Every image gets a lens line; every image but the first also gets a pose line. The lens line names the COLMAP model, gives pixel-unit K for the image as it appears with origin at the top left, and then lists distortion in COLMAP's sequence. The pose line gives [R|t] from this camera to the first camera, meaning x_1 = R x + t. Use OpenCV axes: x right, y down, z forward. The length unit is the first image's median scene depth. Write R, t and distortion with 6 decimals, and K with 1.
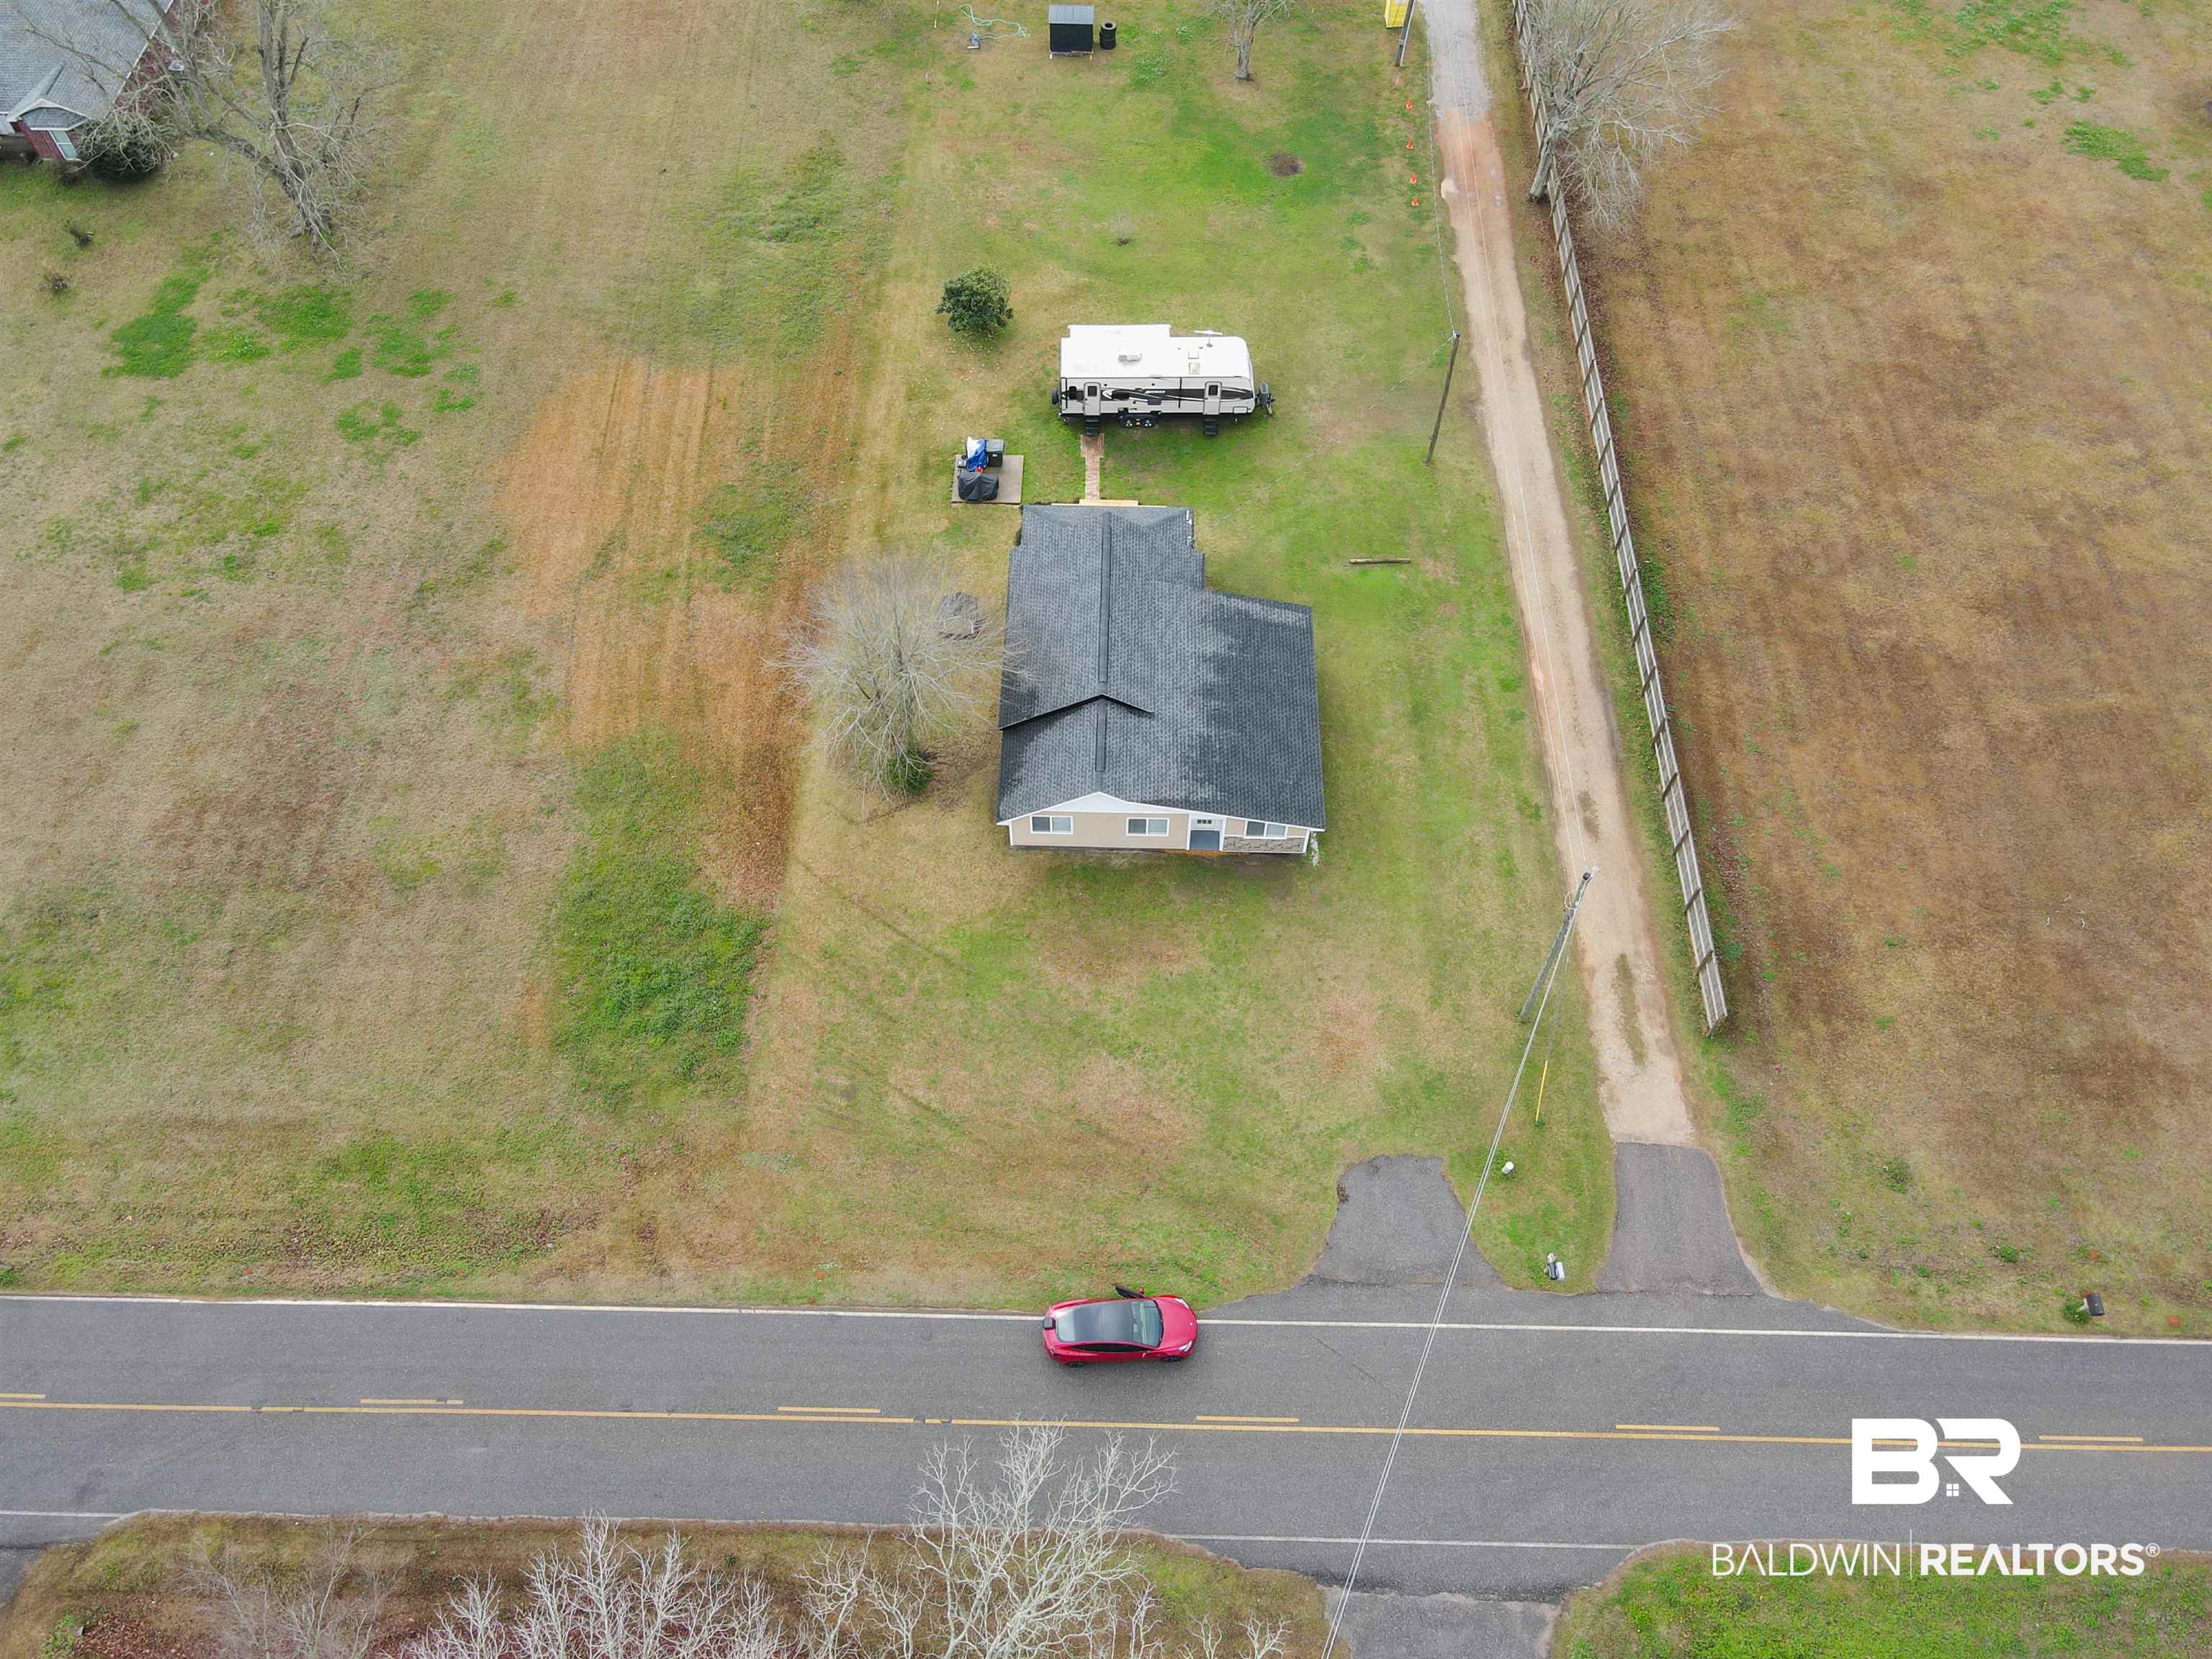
lens RADIAL K [[1589.5, 0, 1096.4], [0, 1589.5, 828.8], [0, 0, 1]] dist [0.014157, 0.013982]
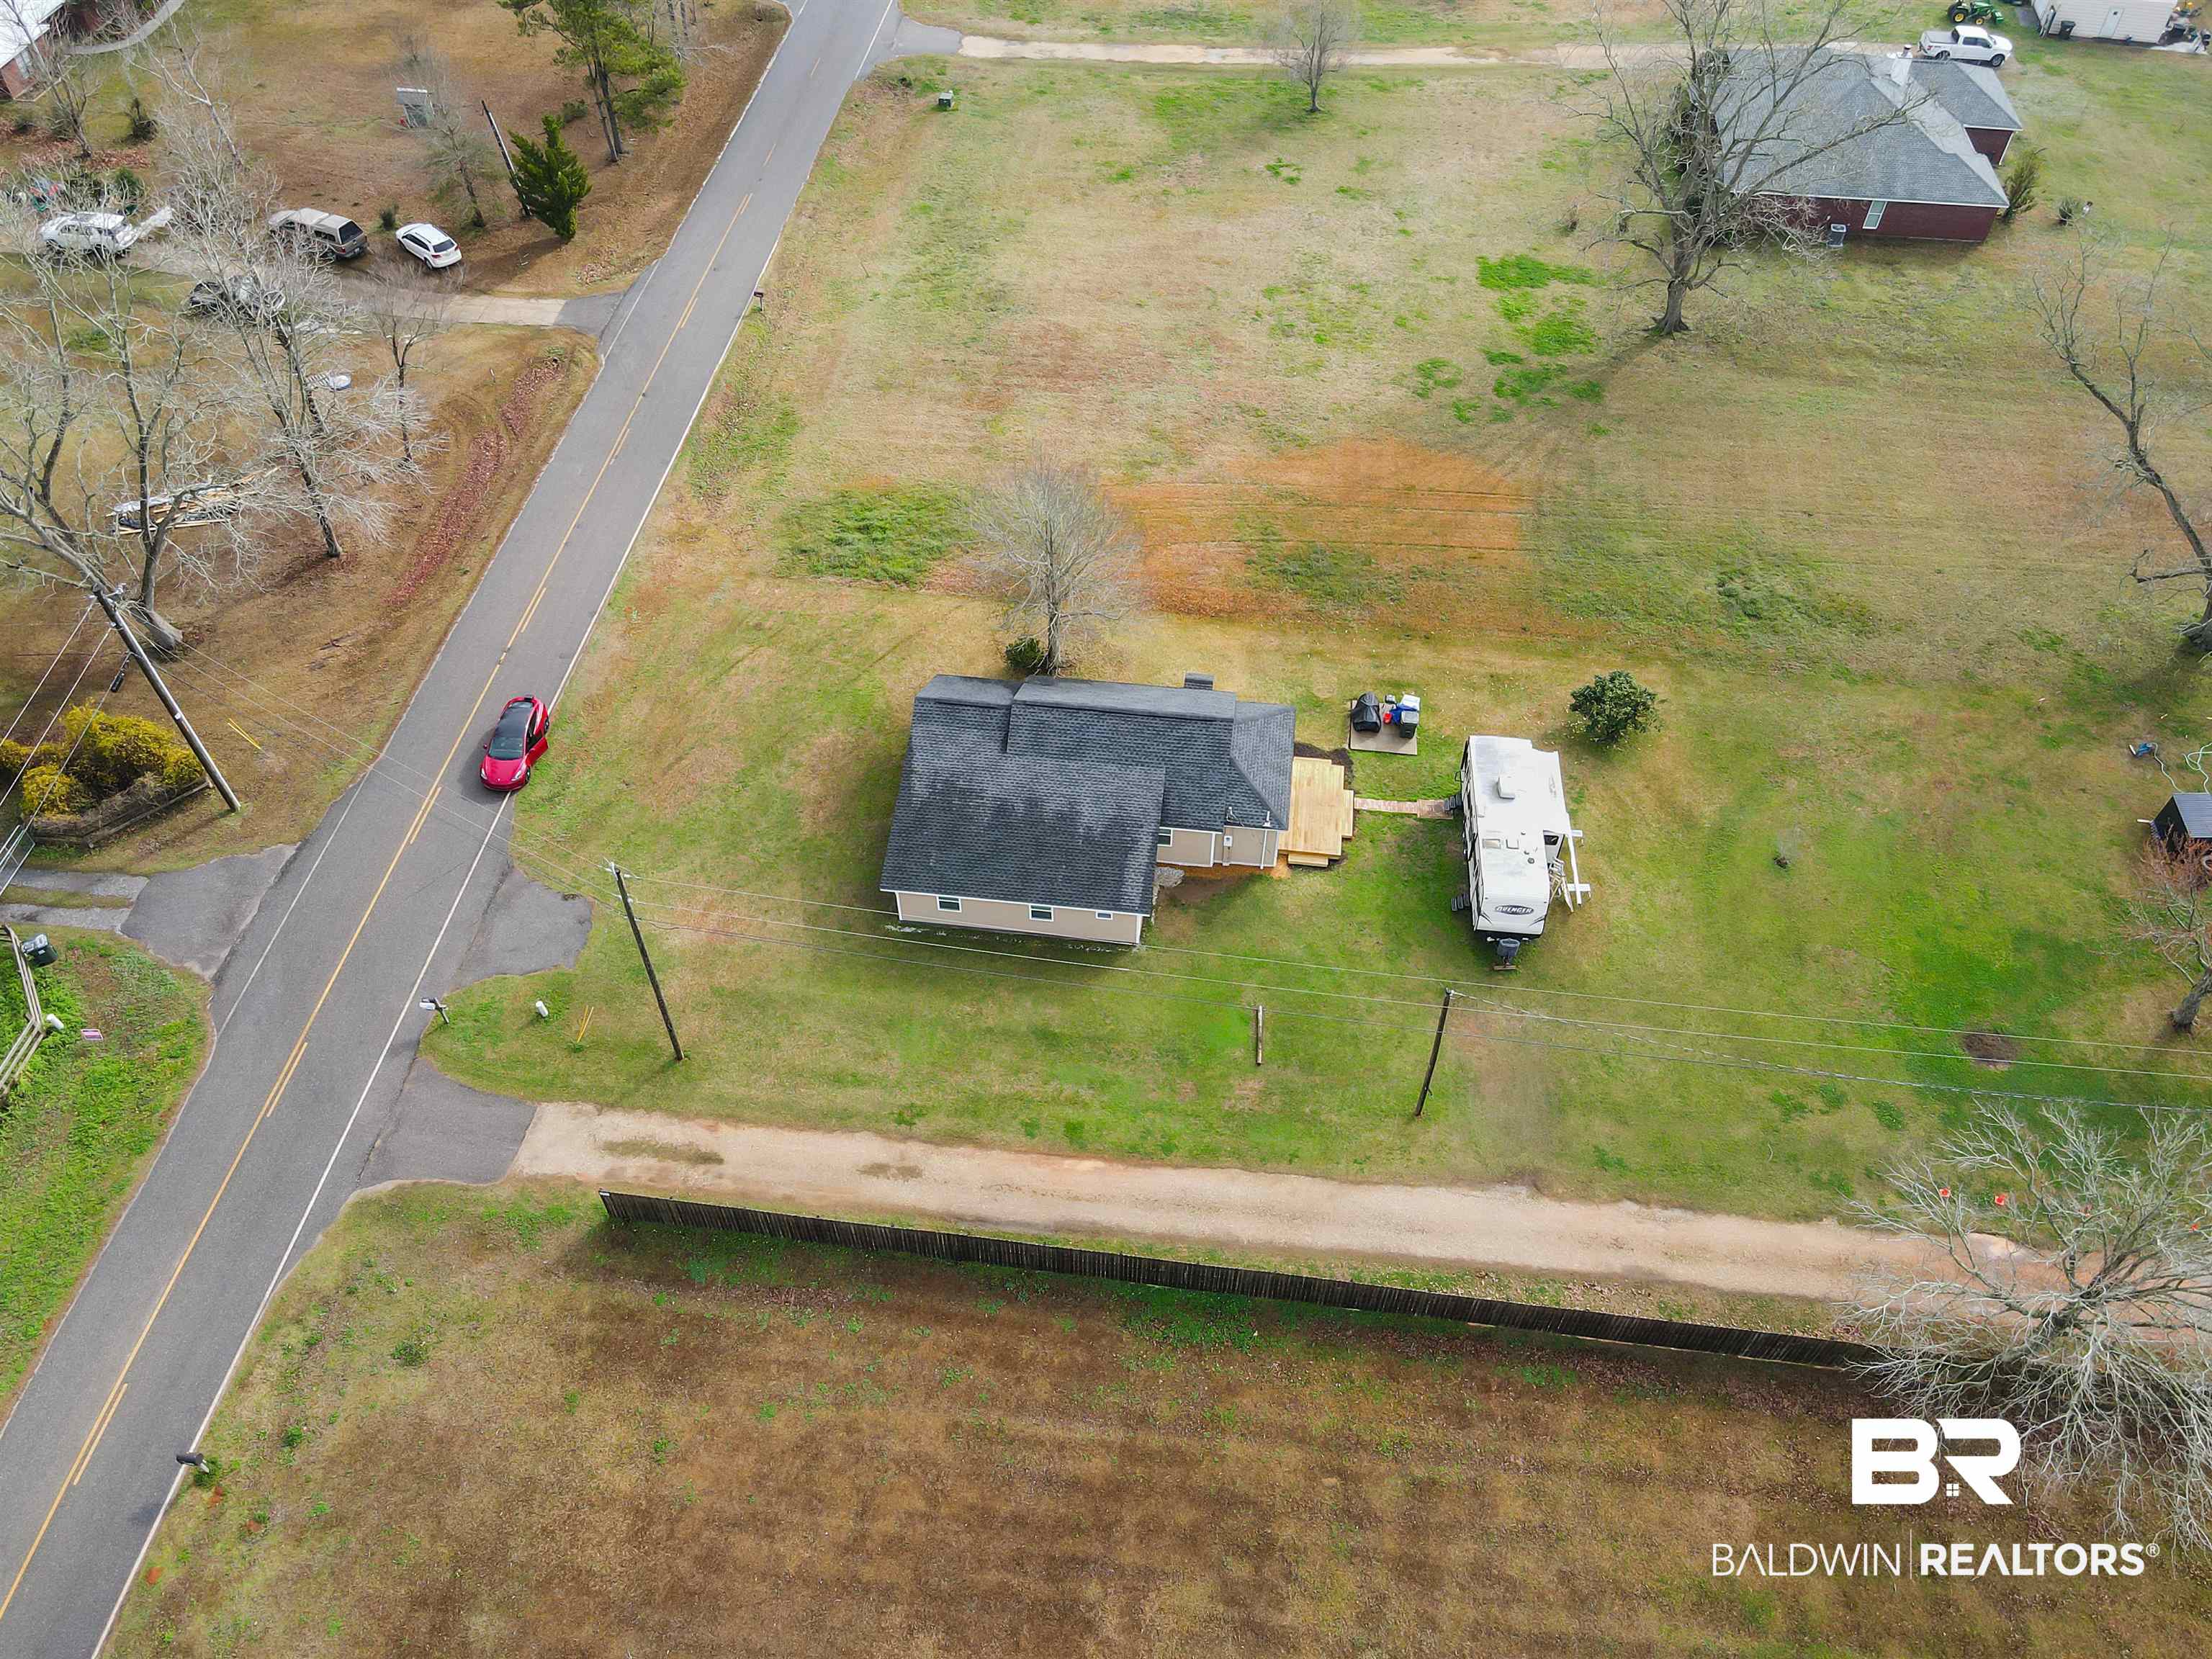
lens RADIAL K [[1617.4, 0, 1106.0], [0, 1617.4, 829.5], [0, 0, 1]] dist [0.001667, 0.037284]
pose [[-0.096535, 0.748645, -0.655905, 0.748584], [-0.846704, 0.284653, 0.449516, -0.577550], [0.523234, 0.598752, 0.606402, 0.376198]]
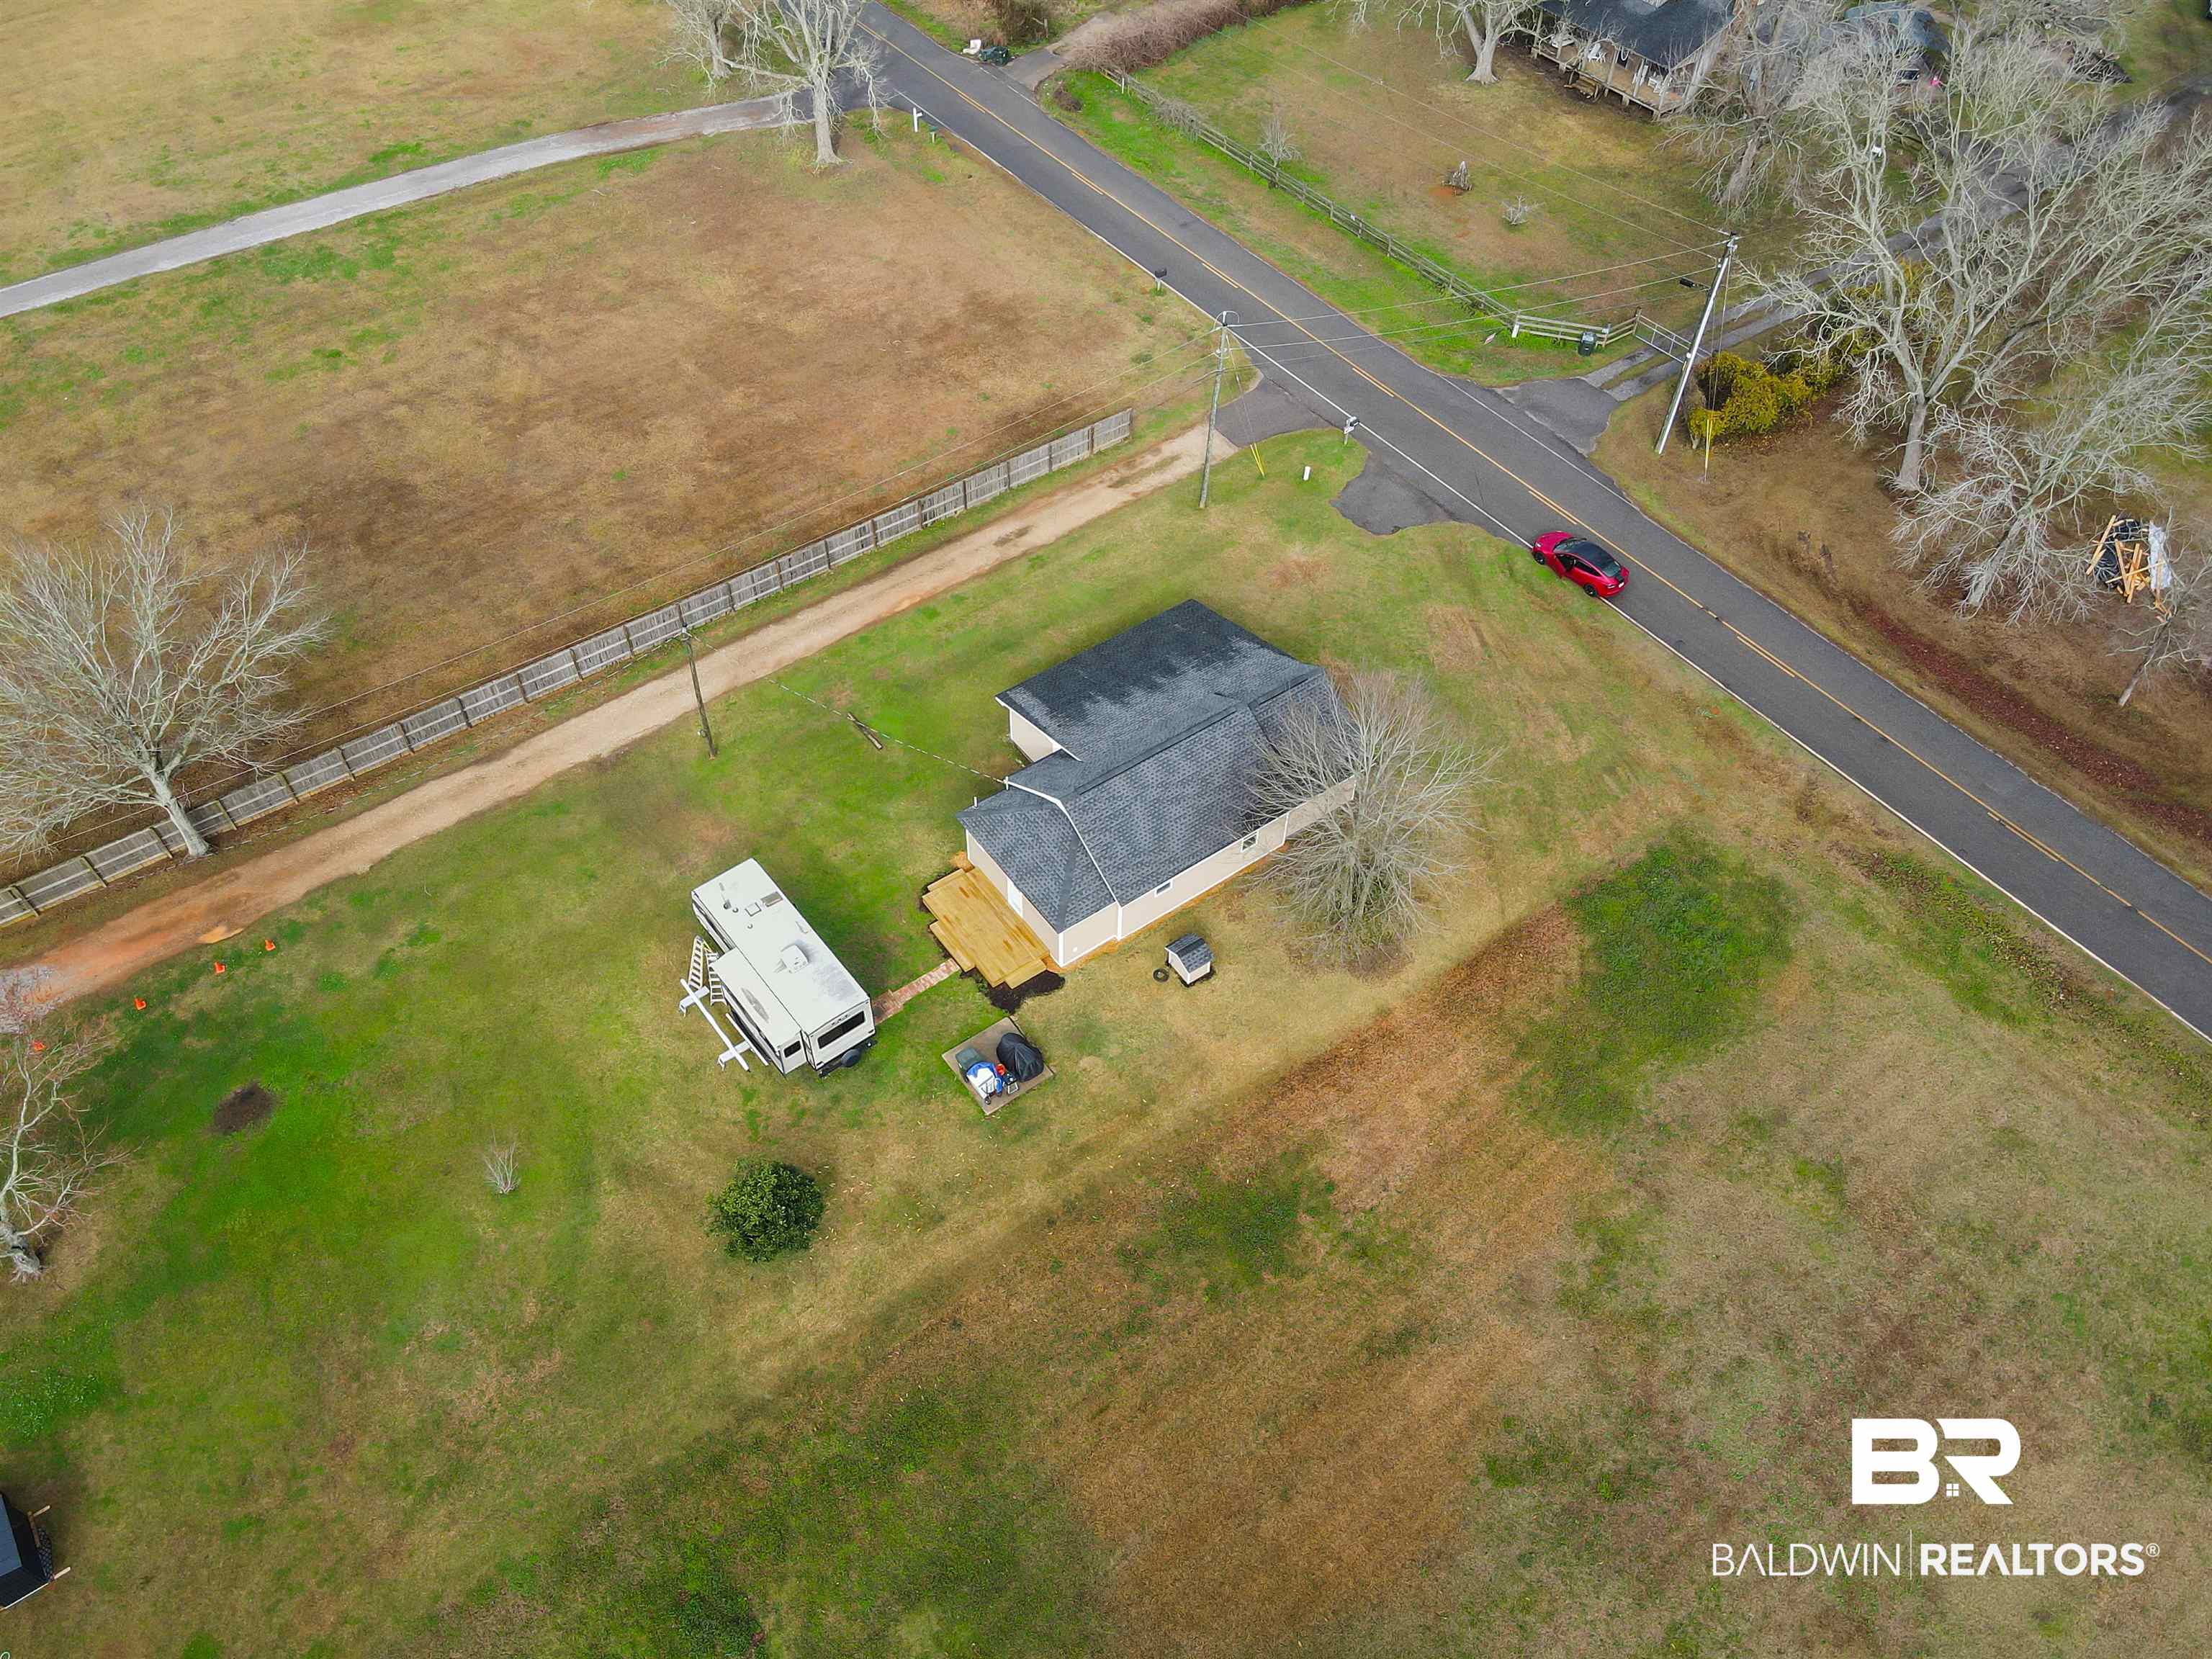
lens RADIAL K [[1589.5, 0, 1096.4], [0, 1589.5, 828.8], [0, 0, 1]] dist [0.014157, 0.013982]
pose [[-0.606902, -0.616173, 0.501997, -0.493240], [0.666908, -0.051244, 0.743376, -0.893372], [-0.432323, 0.785942, 0.442031, 0.588960]]
